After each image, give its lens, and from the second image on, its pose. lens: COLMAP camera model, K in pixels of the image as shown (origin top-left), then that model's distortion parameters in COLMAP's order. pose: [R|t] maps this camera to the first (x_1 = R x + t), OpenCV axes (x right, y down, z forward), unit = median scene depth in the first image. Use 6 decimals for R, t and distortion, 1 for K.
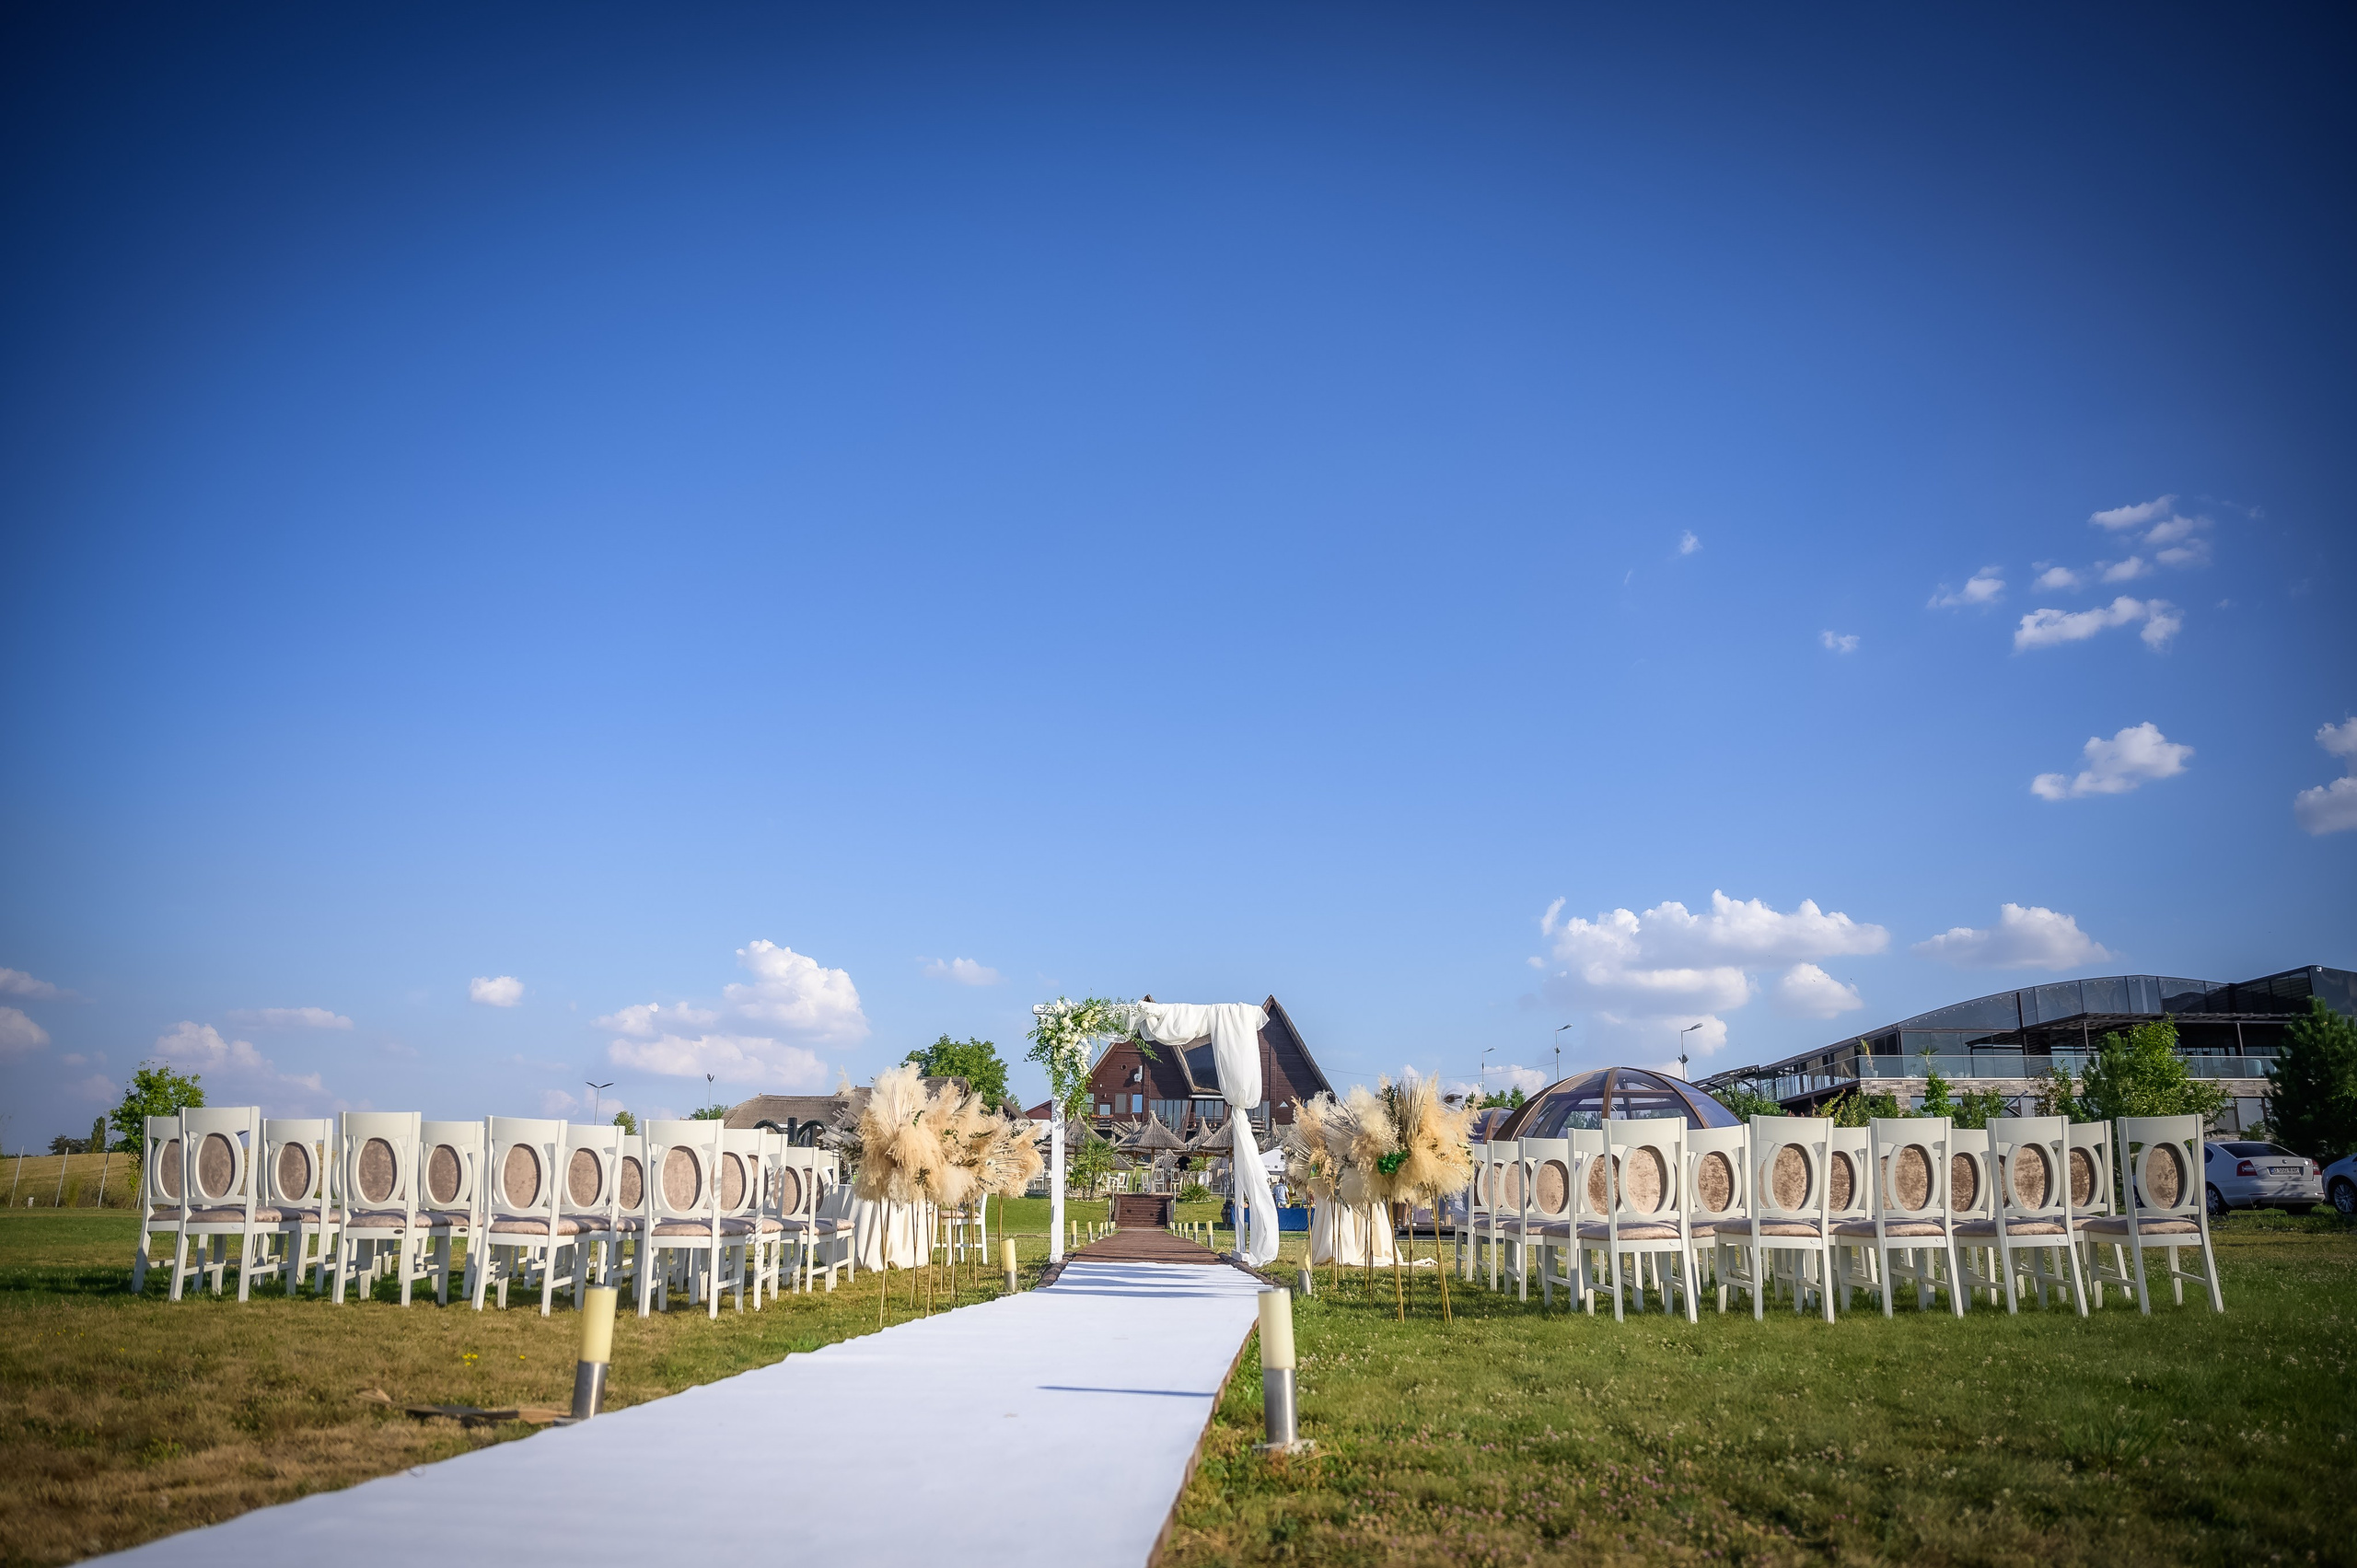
lens RADIAL K [[1663.1, 0, 1178.3], [0, 1663.1, 784.7], [0, 0, 1]] dist [-0.000812, 0.000003]
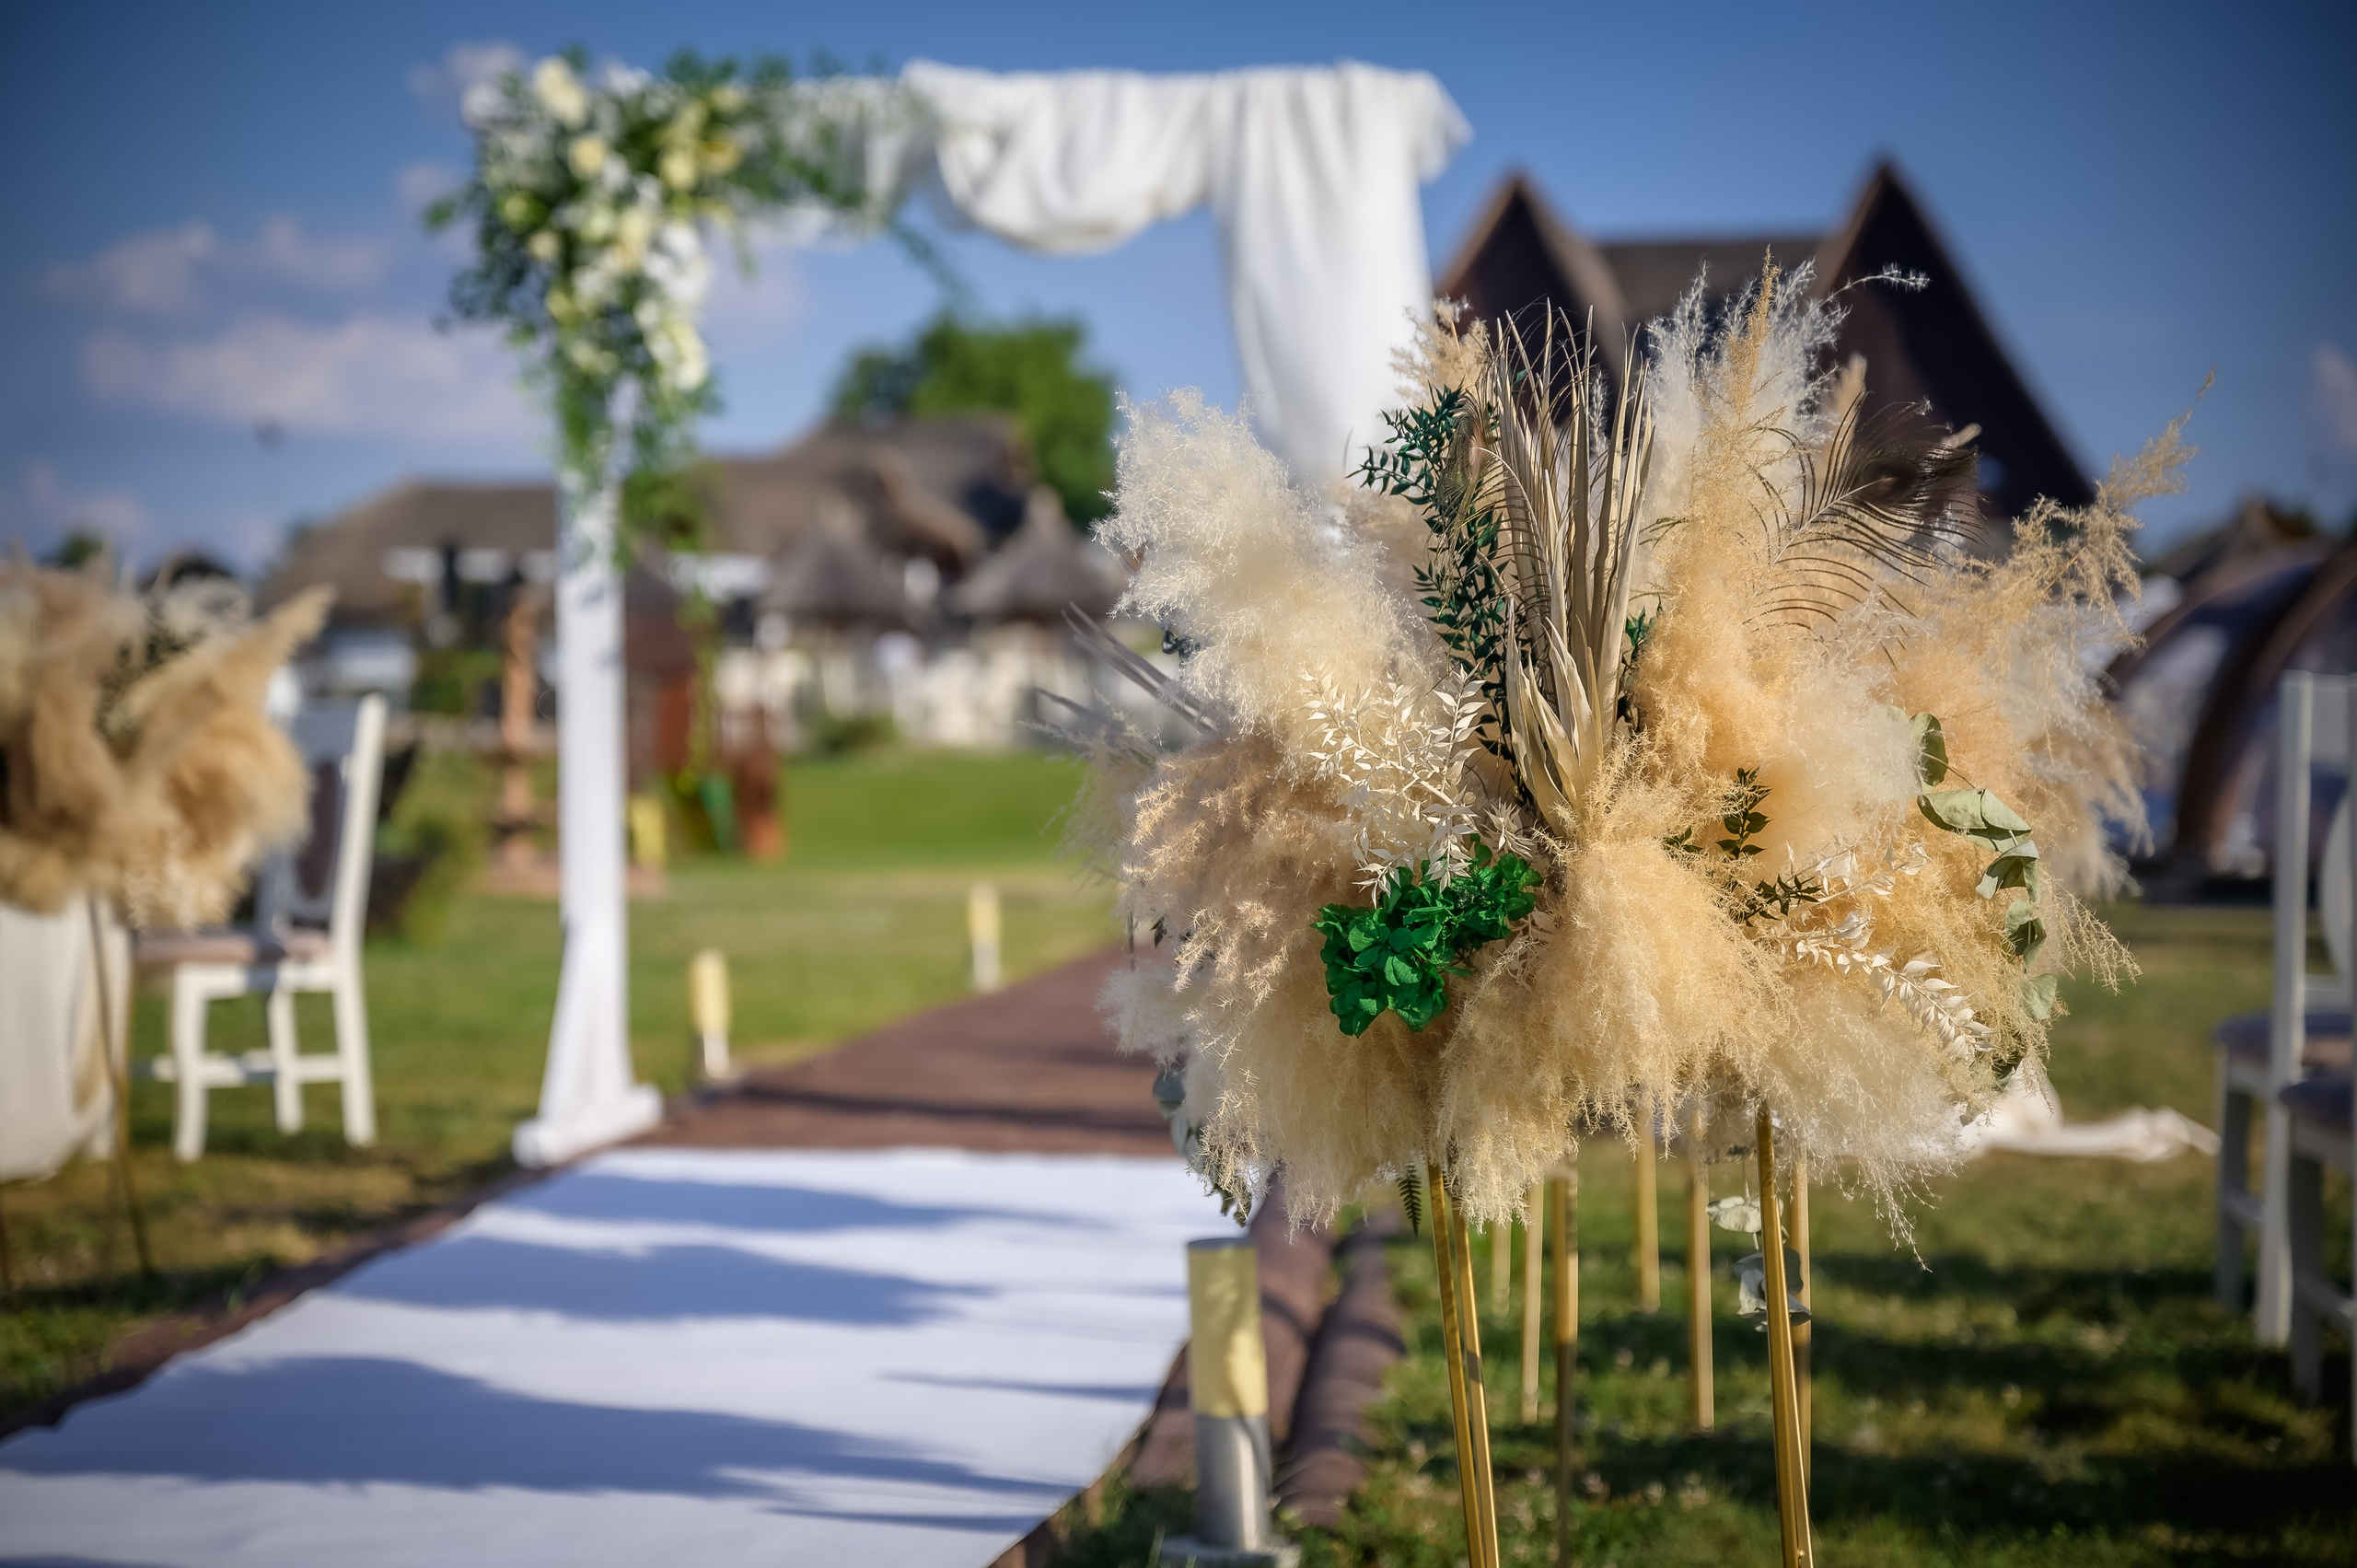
lens RADIAL K [[4665.0, 0, 1178.0], [0, 4665.0, 783.5], [0, 0, 1]] dist [0.324126, 0.000000]
pose [[0.994984, -0.004209, -0.099949, 0.080097], [0.029005, 0.968335, 0.247964, 0.066093], [0.095740, -0.249619, 0.963599, 0.349283]]
